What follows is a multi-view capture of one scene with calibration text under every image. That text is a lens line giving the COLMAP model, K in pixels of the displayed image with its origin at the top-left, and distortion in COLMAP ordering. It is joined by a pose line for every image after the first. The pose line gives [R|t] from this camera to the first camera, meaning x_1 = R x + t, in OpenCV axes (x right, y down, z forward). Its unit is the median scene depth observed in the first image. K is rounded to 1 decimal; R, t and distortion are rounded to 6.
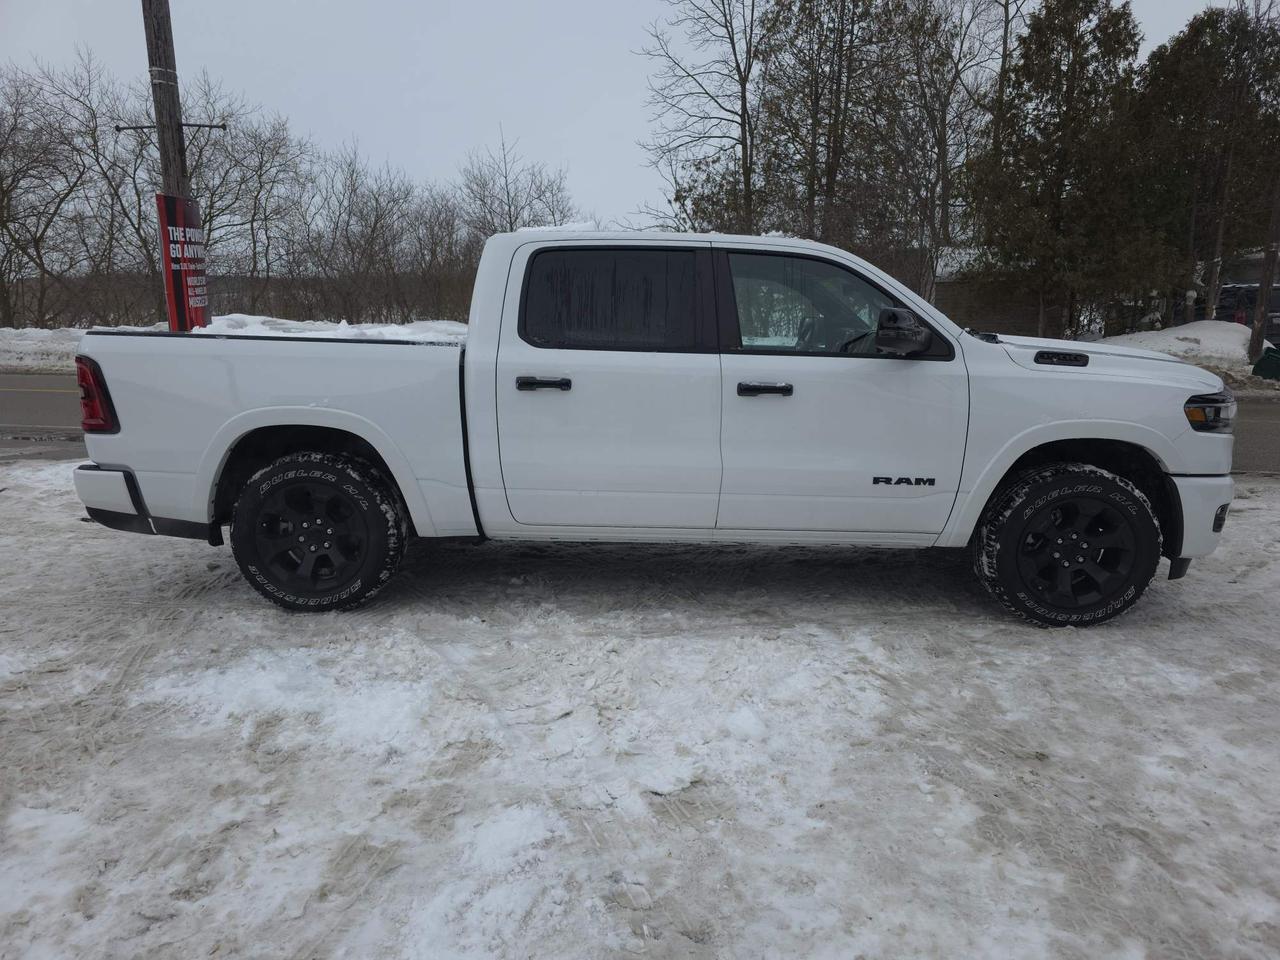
lens RADIAL K [[870.6, 0, 632.2], [0, 870.6, 508.8], [0, 0, 1]] dist [0.041158, -0.000643]
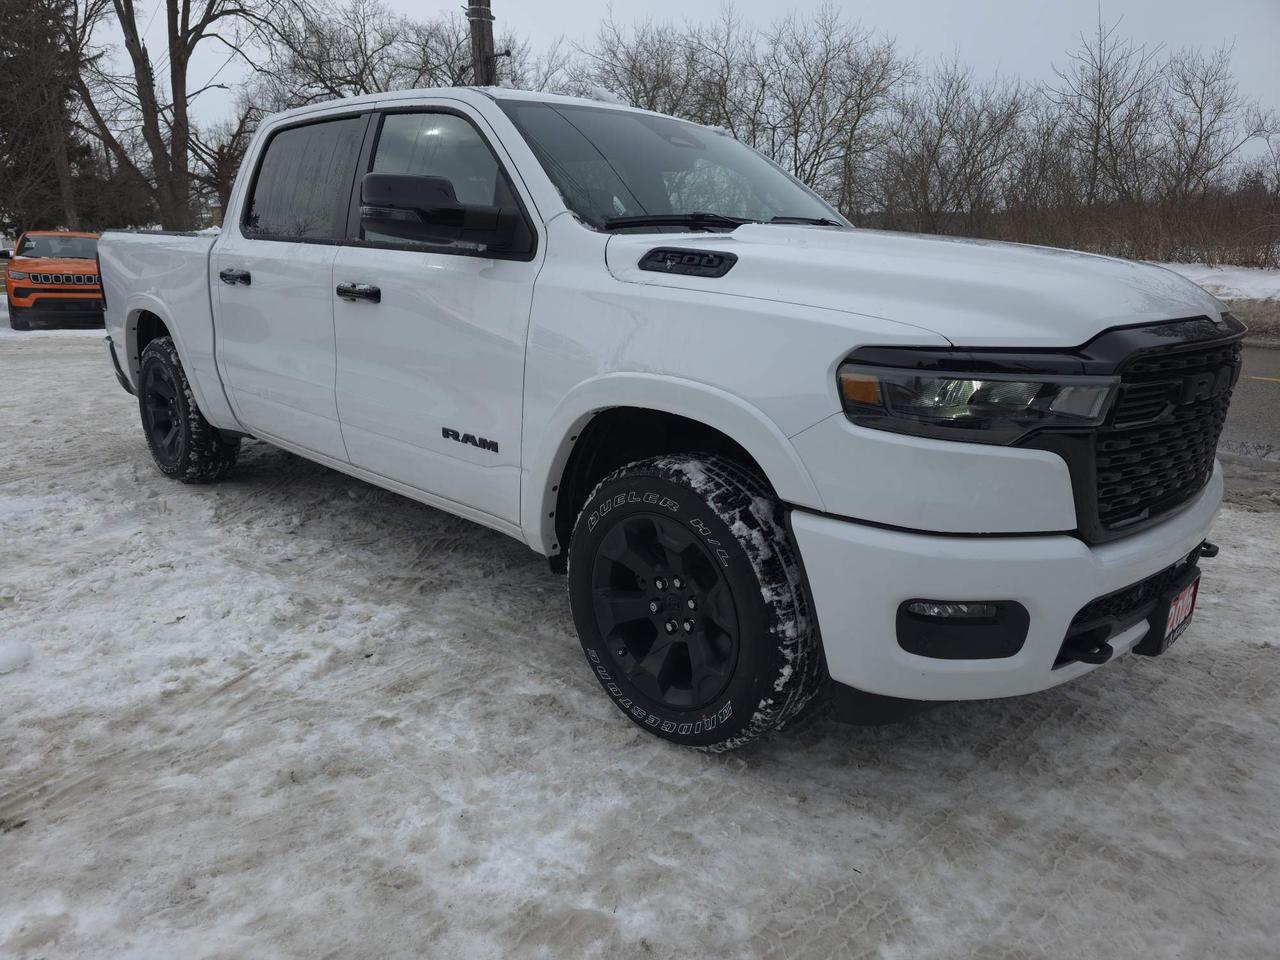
lens RADIAL K [[858.3, 0, 602.0], [0, 858.3, 513.3], [0, 0, 1]] dist [0.047595, -0.043035]
pose [[0.722216, 0.205771, -0.660350, 0.844276], [-0.154749, 0.978591, 0.135692, -0.082564], [0.674134, 0.004190, 0.738597, 0.570218]]
